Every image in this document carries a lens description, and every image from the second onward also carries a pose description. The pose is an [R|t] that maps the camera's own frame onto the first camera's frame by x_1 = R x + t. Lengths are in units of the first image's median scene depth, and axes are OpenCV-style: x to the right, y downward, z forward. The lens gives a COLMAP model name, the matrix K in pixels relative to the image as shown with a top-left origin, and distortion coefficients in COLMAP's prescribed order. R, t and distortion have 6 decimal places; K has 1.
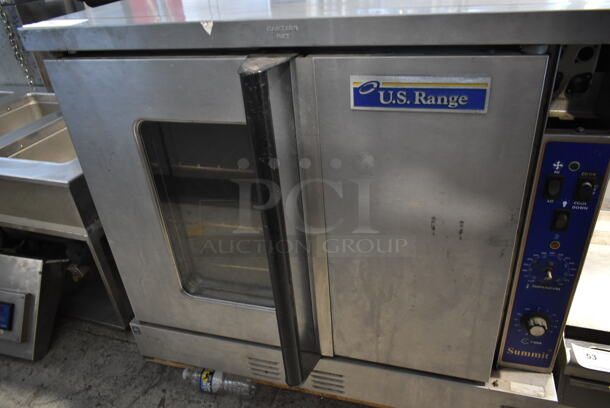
lens RADIAL K [[464.1, 0, 308.1], [0, 464.1, 205.5], [0, 0, 1]] dist [-0.013398, 0.007135]
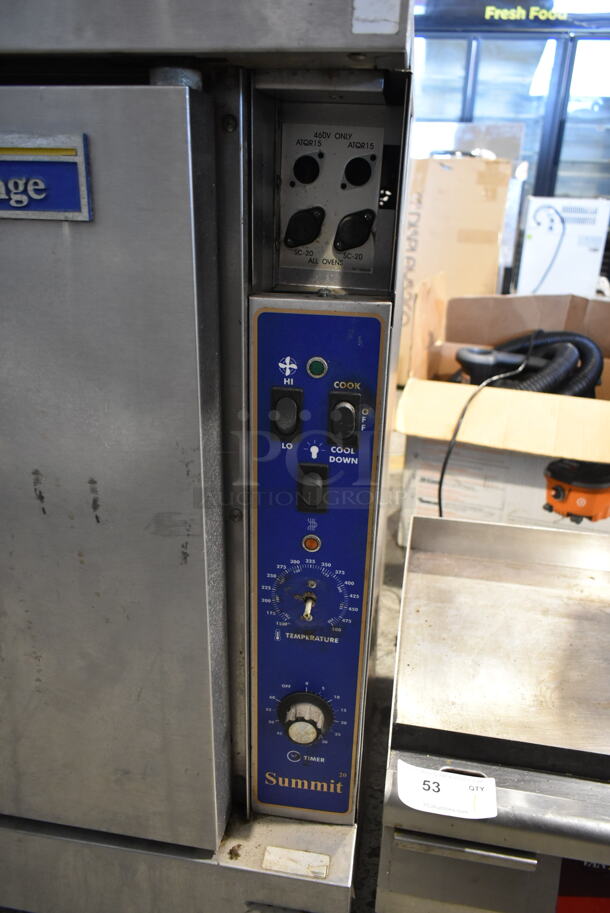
lens RADIAL K [[693.8, 0, 303.7], [0, 693.8, 447.9], [0, 0, 1]] dist [-0.023438, 0.002896]
pose [[0.986771, 0.043020, 0.156310, 0.350219], [-0.017148, 0.986438, -0.163233, 0.090977], [-0.161213, 0.158394, 0.974126, 0.237703]]
